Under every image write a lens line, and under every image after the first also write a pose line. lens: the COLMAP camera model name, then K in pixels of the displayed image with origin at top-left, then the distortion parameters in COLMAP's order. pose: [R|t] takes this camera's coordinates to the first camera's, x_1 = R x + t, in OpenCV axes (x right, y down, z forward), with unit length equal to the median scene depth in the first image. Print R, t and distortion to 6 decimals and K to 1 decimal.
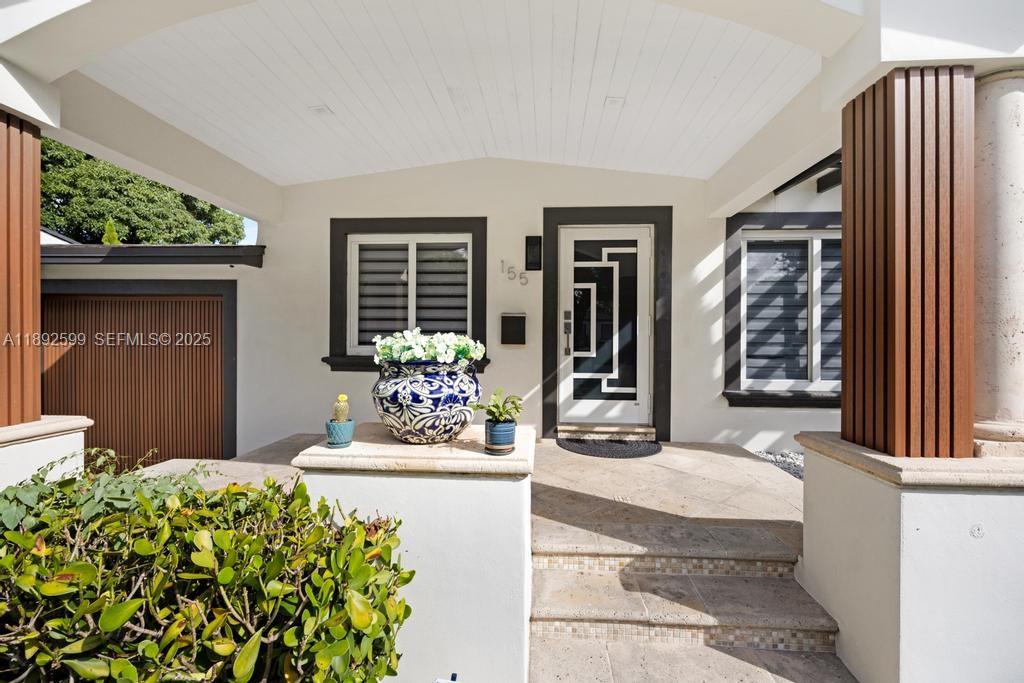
lens RADIAL K [[415.5, 0, 516.9], [0, 415.5, 330.4], [0, 0, 1]] dist [0.000149, -0.000035]
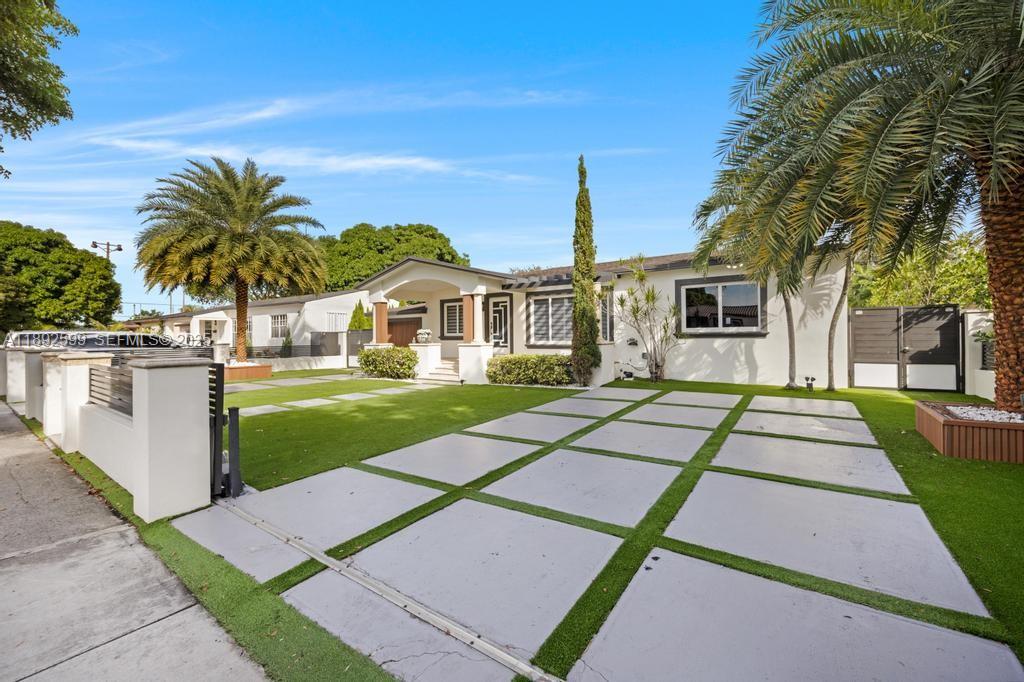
lens RADIAL K [[440.2, 0, 512.0], [0, 440.2, 341.0], [0, 0, 1]] dist [-0.000542, -0.000076]
pose [[0.849083, -0.010540, -0.528154, 2.232715], [0.010244, 0.999941, -0.003487, 0.127449], [0.528160, -0.002450, 0.849141, -2.068422]]
